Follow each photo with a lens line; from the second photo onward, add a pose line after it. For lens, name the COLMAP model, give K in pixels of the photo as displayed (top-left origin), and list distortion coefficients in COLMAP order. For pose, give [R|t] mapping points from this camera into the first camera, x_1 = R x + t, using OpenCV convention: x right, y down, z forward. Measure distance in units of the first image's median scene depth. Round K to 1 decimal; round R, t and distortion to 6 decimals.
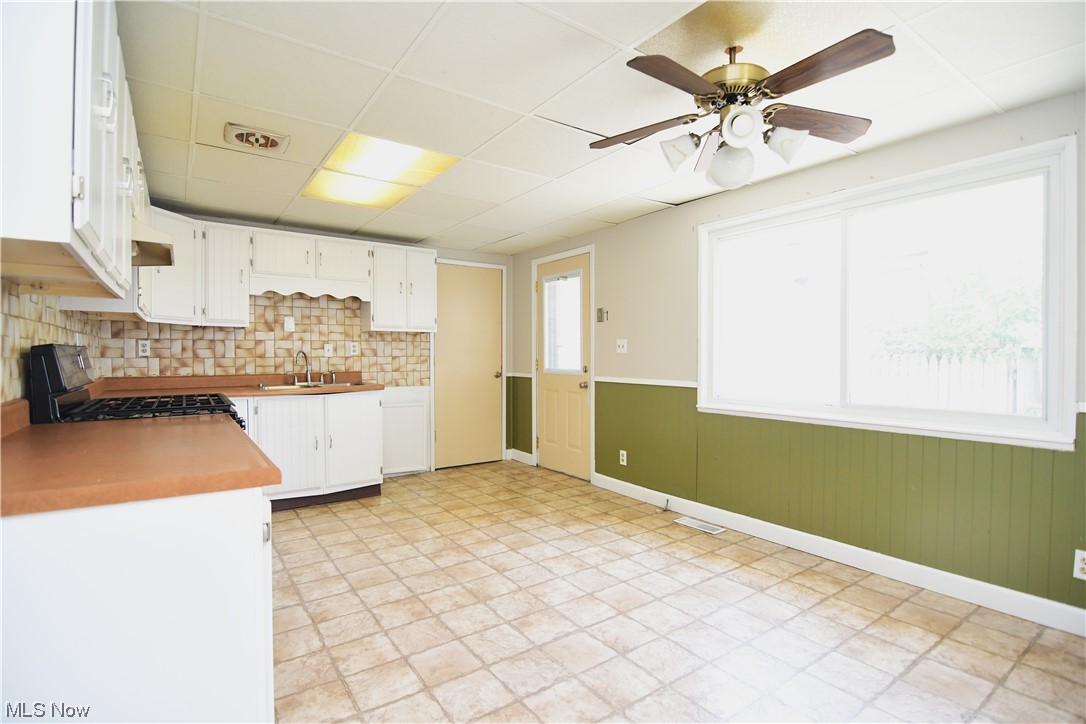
lens RADIAL K [[520.8, 0, 529.9], [0, 520.8, 362.0], [0, 0, 1]] dist [-0.009408, -0.006963]
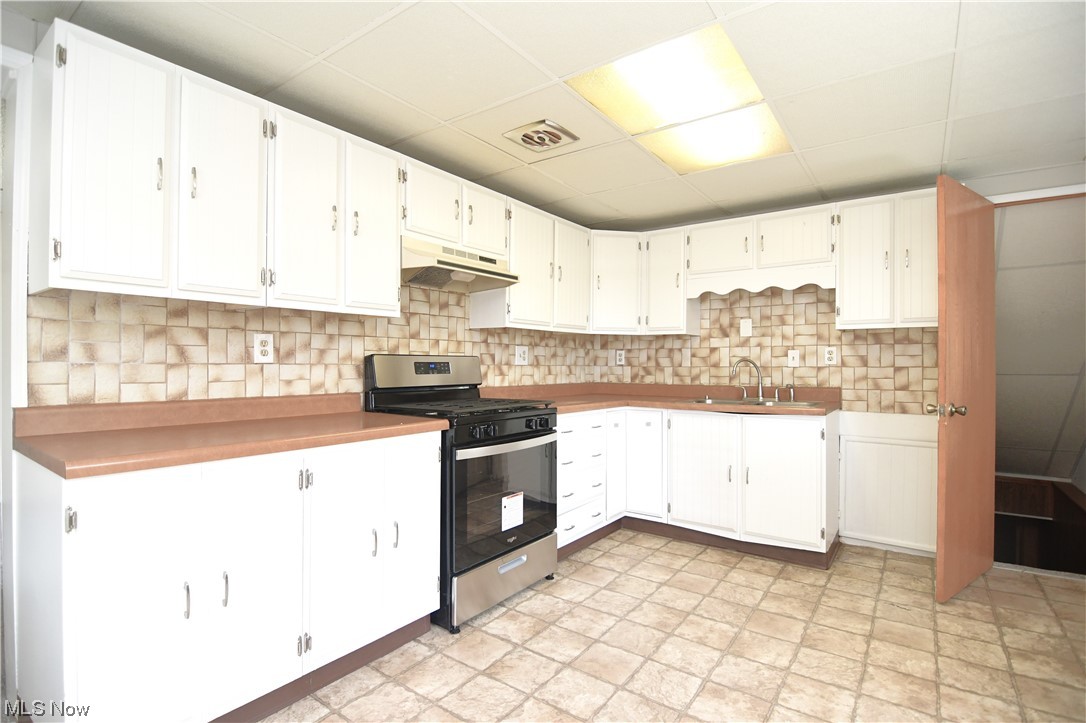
lens RADIAL K [[520.8, 0, 536.3], [0, 520.8, 361.4], [0, 0, 1]] dist [-0.009408, -0.006963]
pose [[0.332025, -0.001700, -0.943269, 0.248116], [-0.016408, 0.999837, -0.007577, -0.006778], [0.943128, 0.017993, 0.331943, 0.447741]]
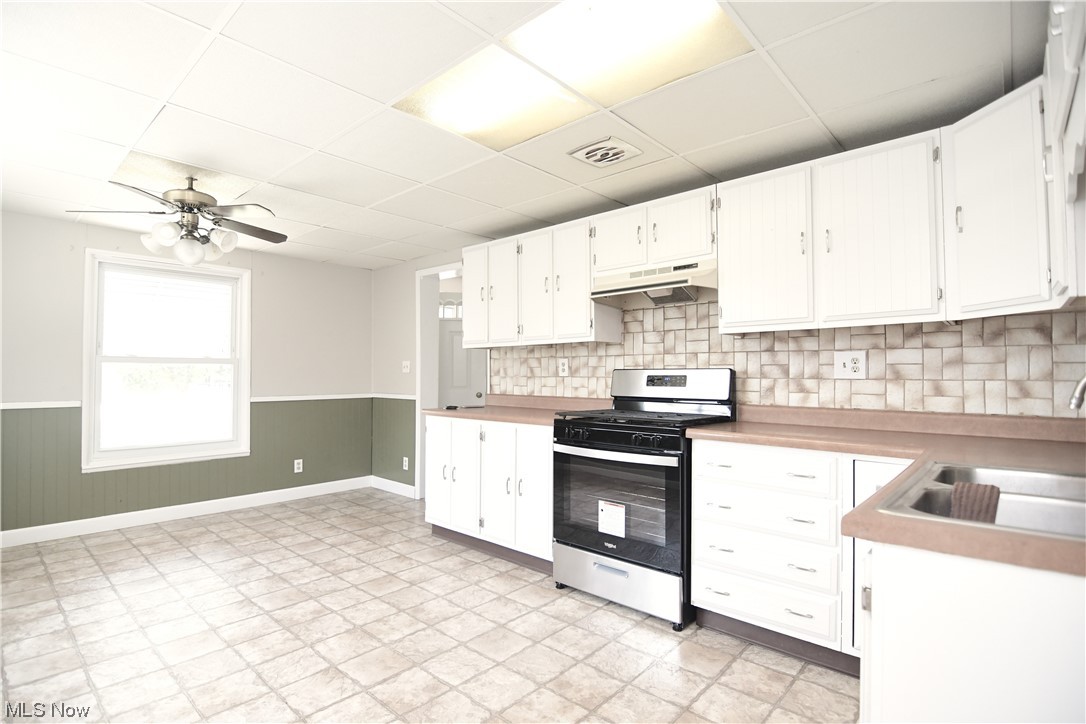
lens RADIAL K [[520.8, 0, 537.7], [0, 520.8, 364.0], [0, 0, 1]] dist [-0.009408, -0.006963]
pose [[-0.969612, -0.006342, -0.244567, -0.110380], [-0.004044, 0.999943, -0.009898, -0.017201], [0.244616, -0.008608, -0.969582, 1.257047]]
